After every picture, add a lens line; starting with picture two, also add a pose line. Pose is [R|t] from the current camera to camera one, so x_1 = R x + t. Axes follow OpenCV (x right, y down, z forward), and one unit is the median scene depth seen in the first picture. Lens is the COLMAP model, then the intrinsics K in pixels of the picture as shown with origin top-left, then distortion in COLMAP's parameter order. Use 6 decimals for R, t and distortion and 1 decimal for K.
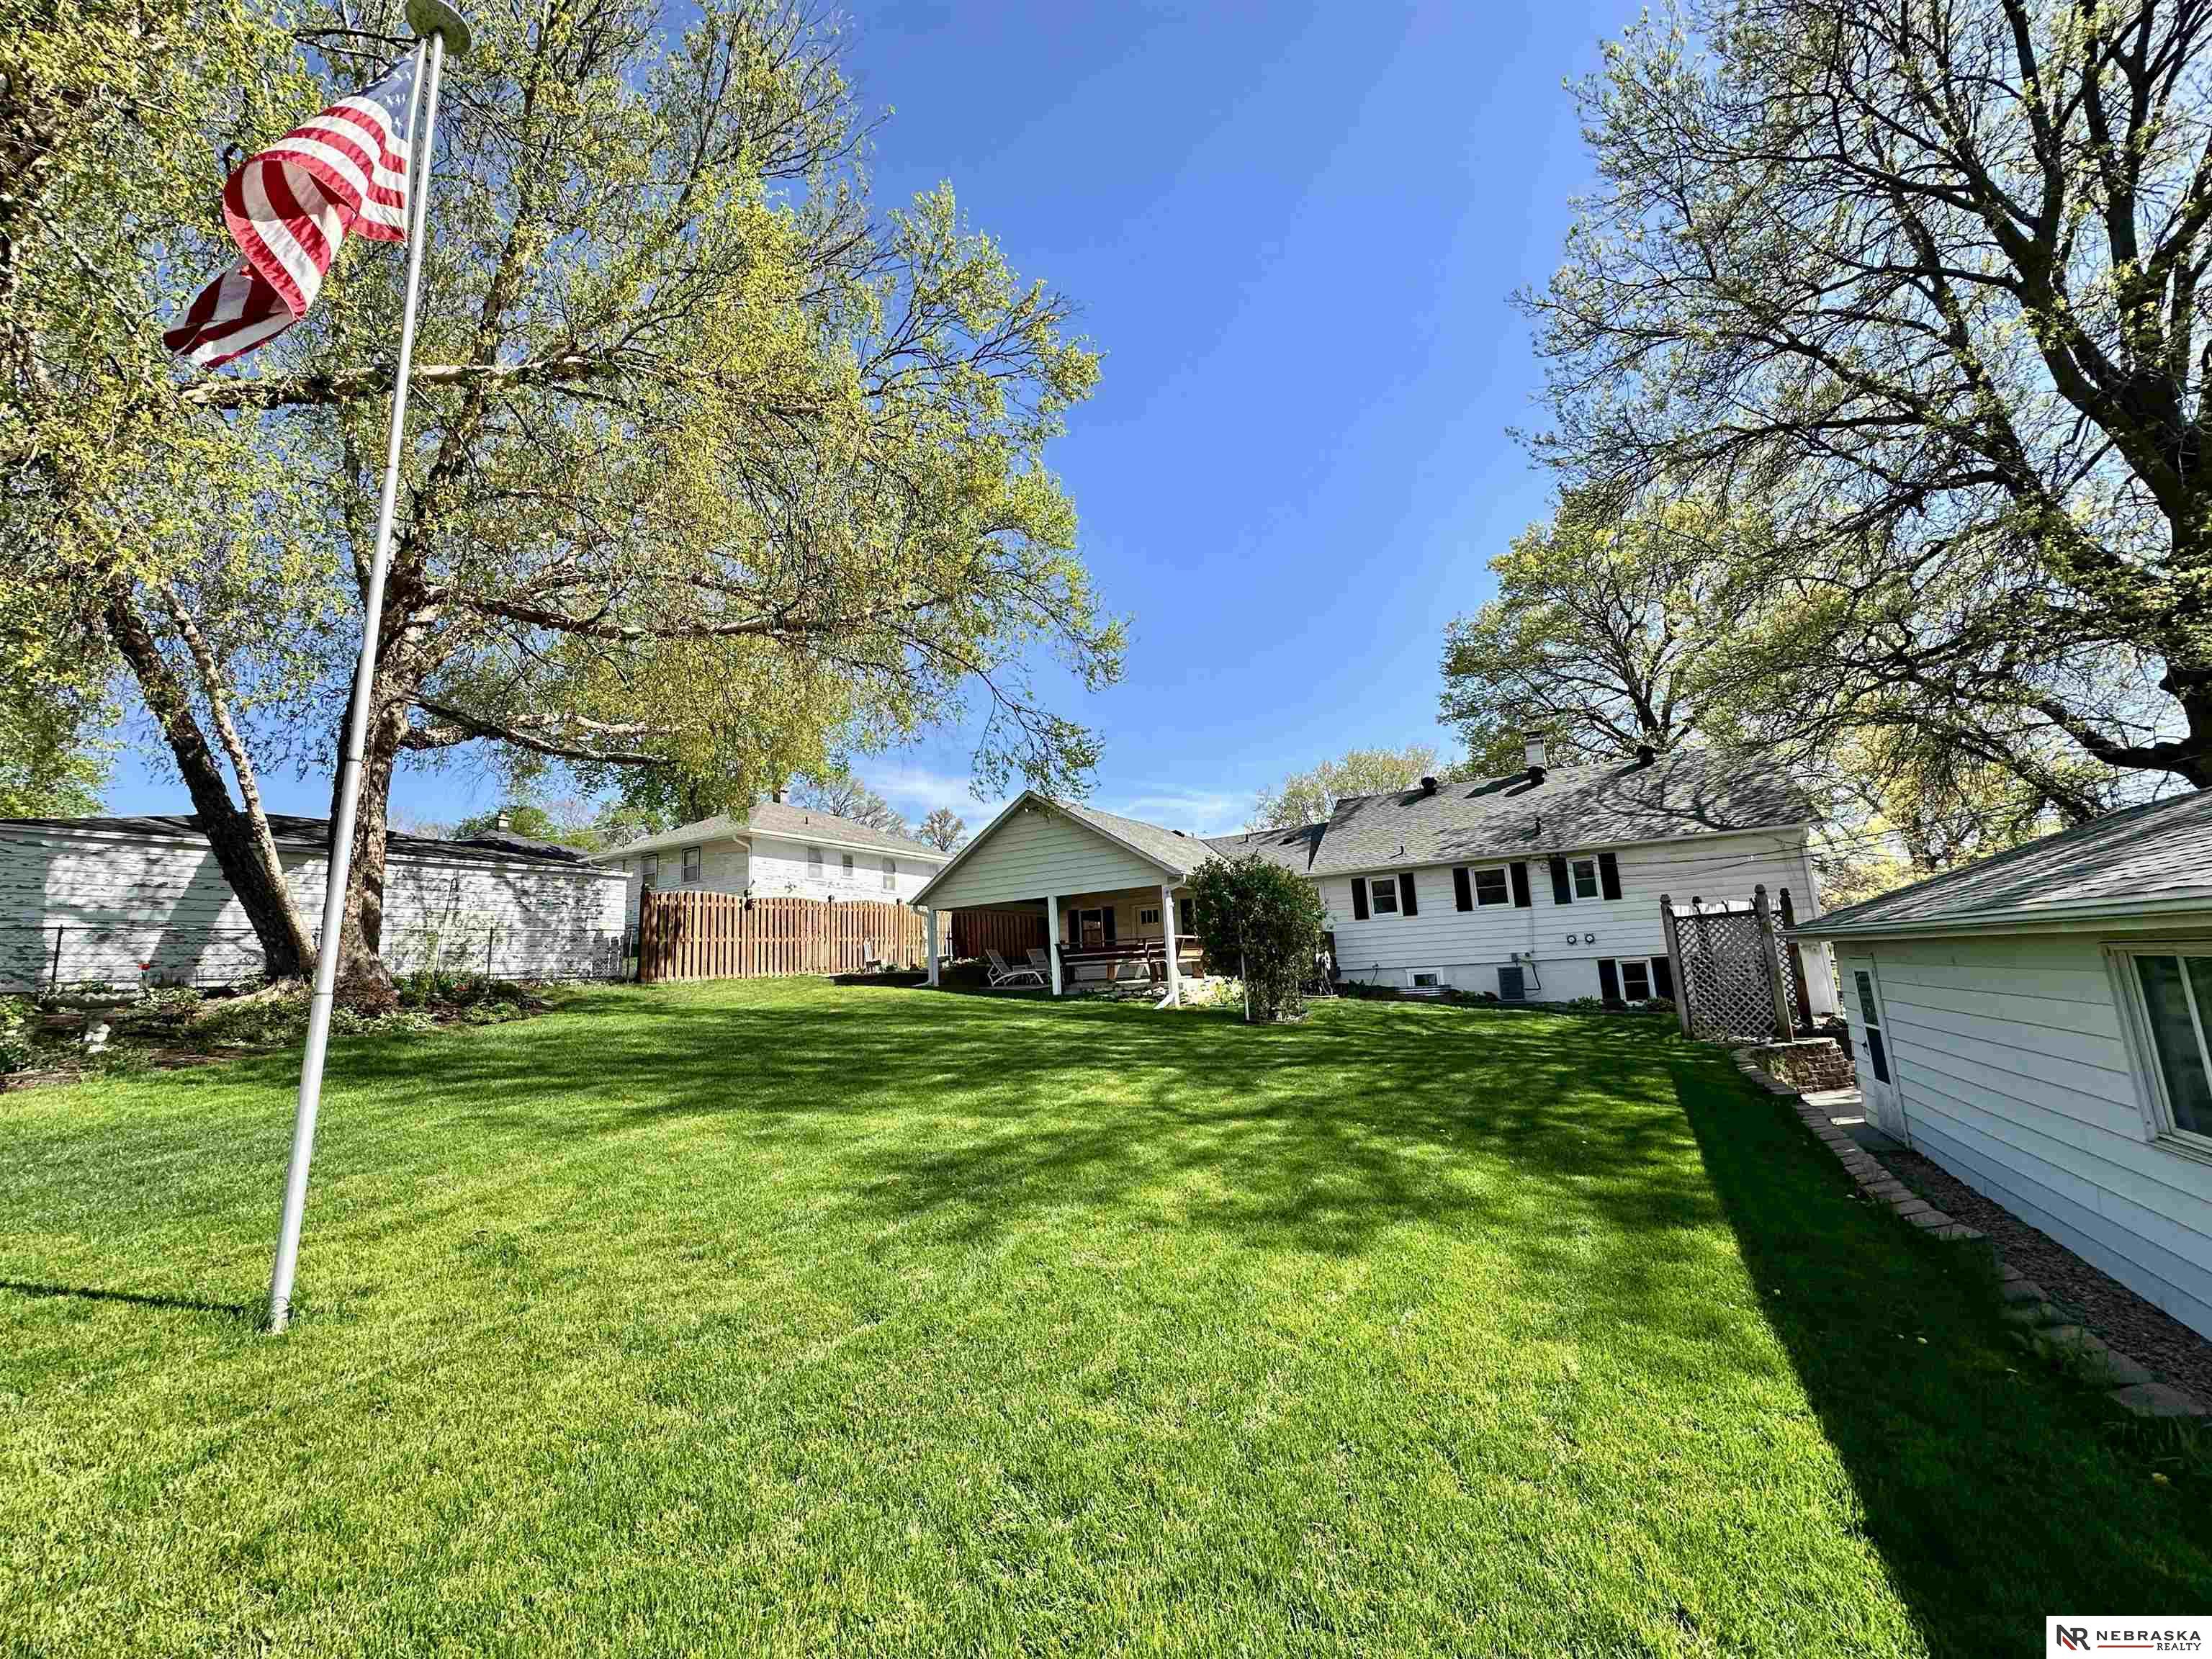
lens RADIAL K [[912.1, 0, 1106.0], [0, 912.1, 829.5], [0, 0, 1]] dist [-0.003446, -0.000012]
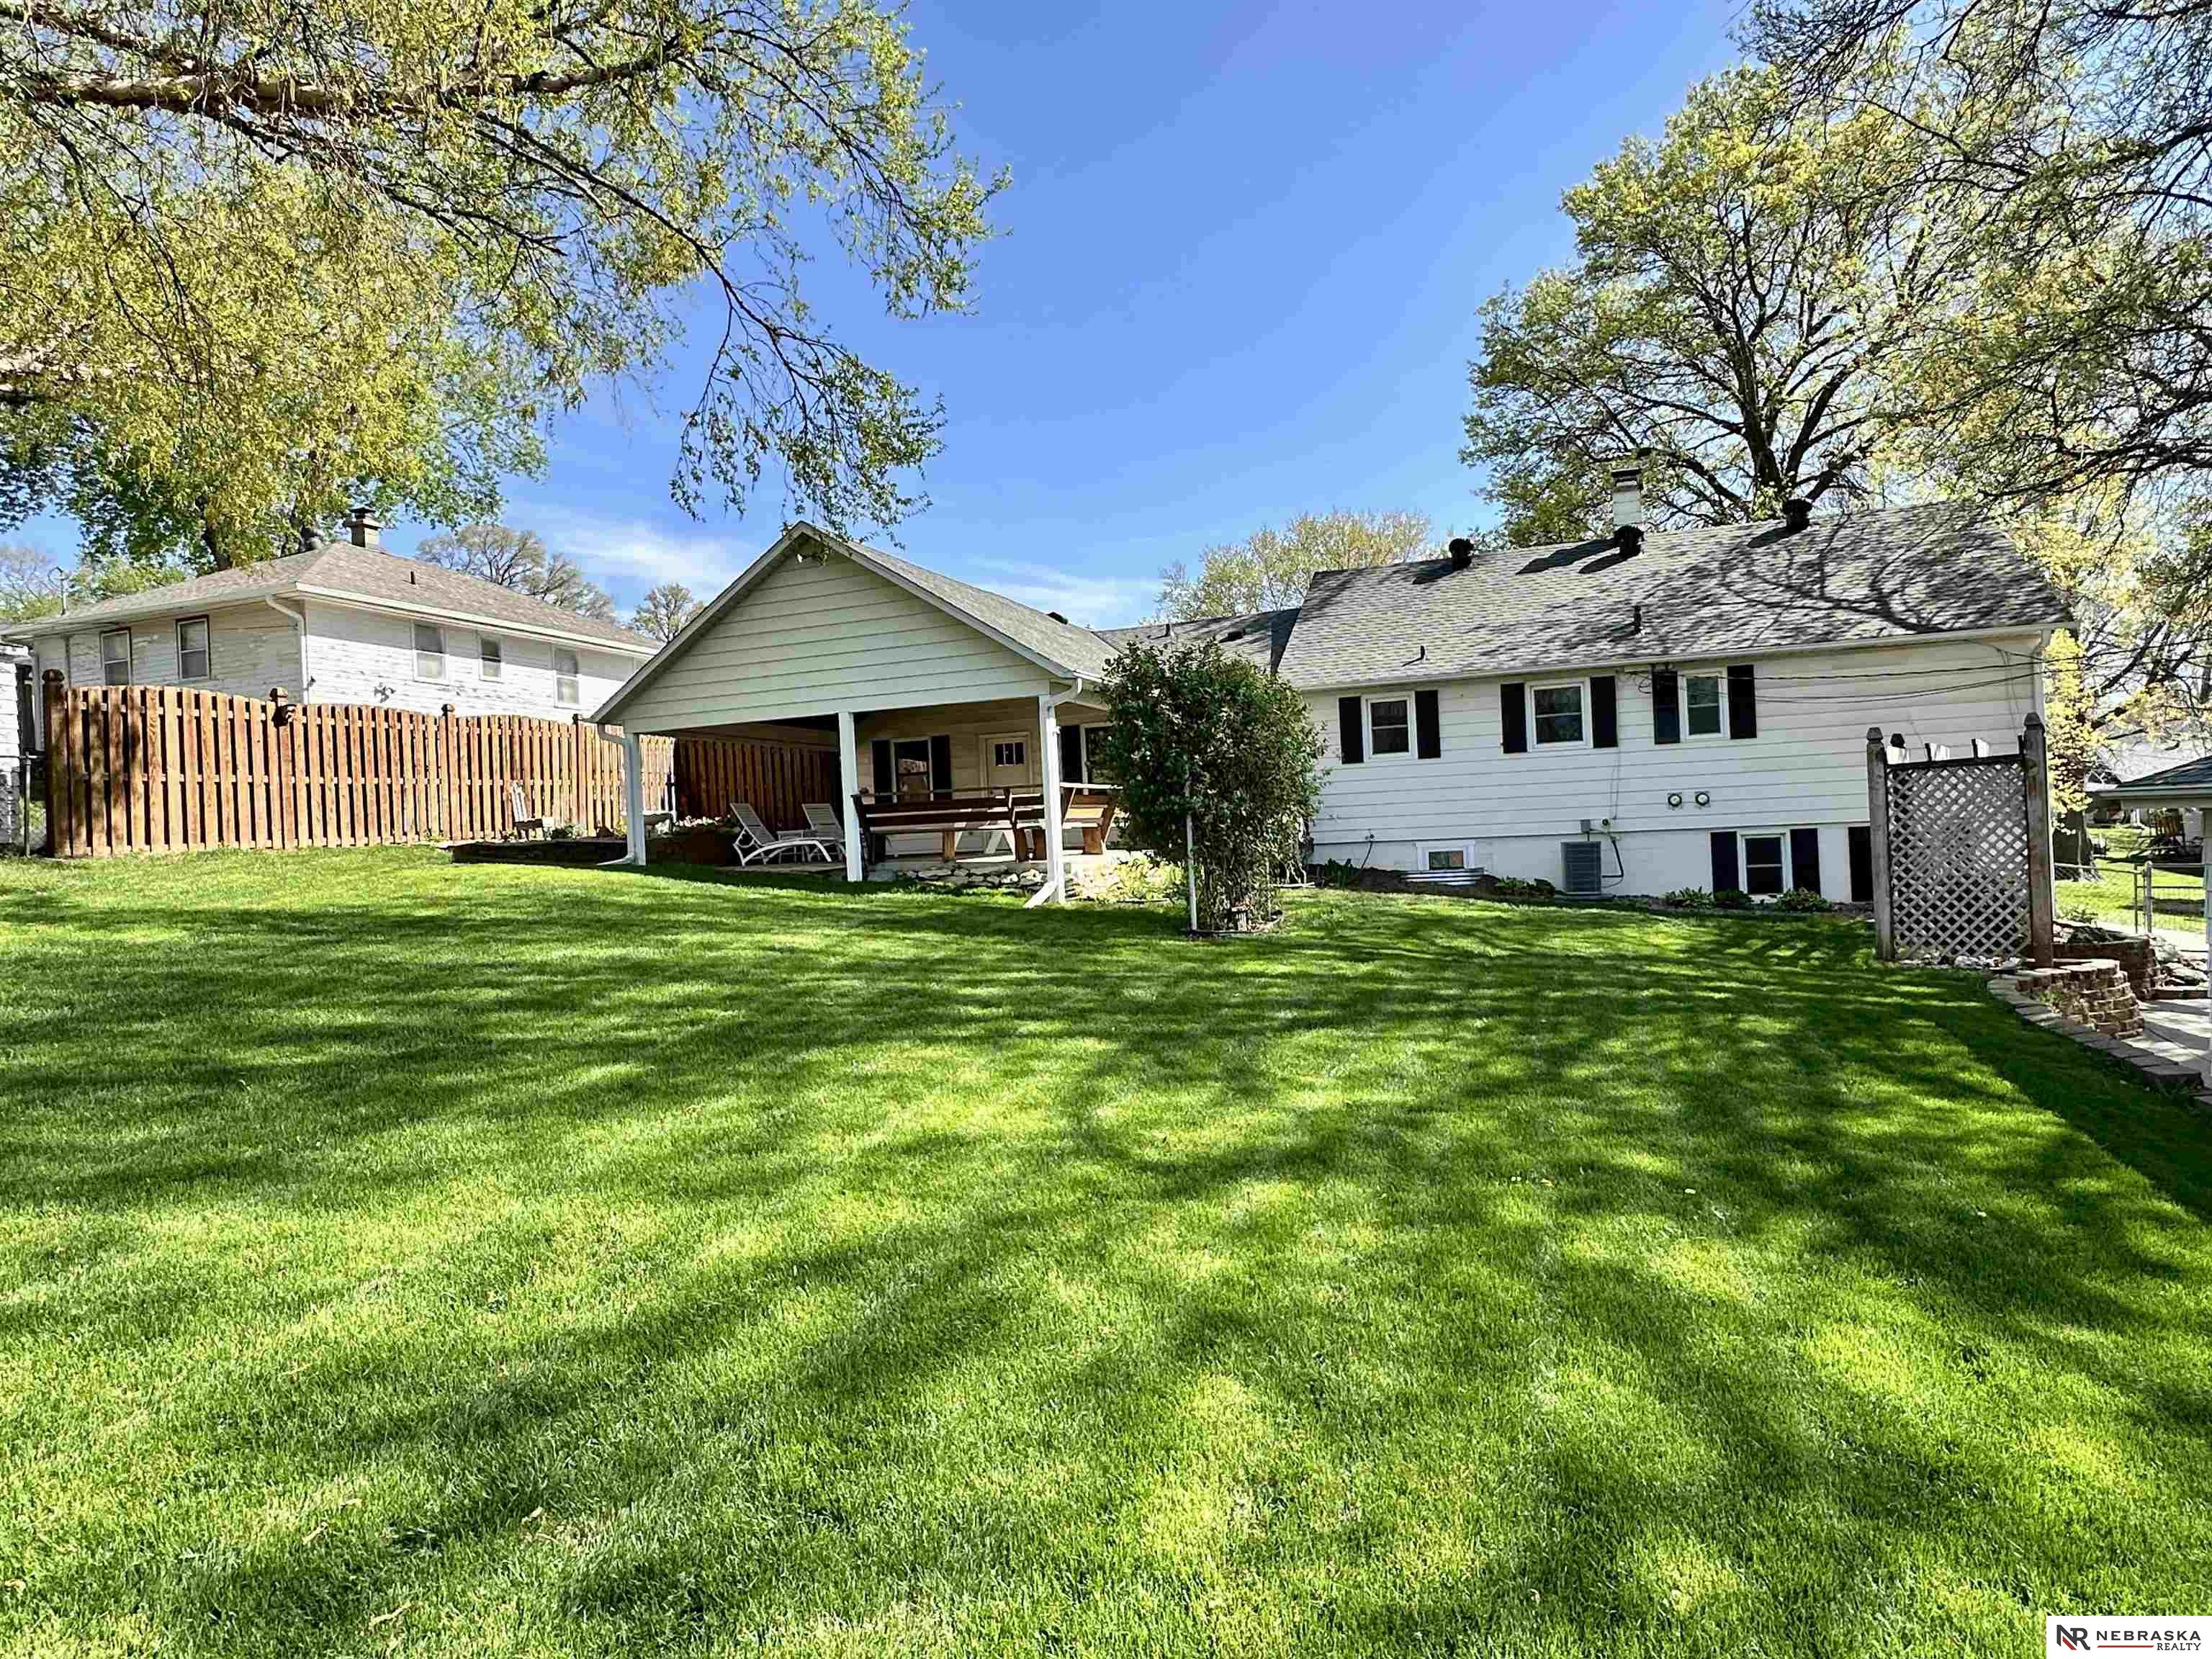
lens RADIAL K [[1304.0, 0, 1118.6], [0, 1304.0, 854.9], [0, 0, 1]] dist [-0.001866, 0.000636]
pose [[0.989092, 0.007747, 0.147098, -0.009162], [-0.031989, 0.986080, 0.163164, 0.021967], [-0.143786, -0.166090, 0.975571, 0.157586]]
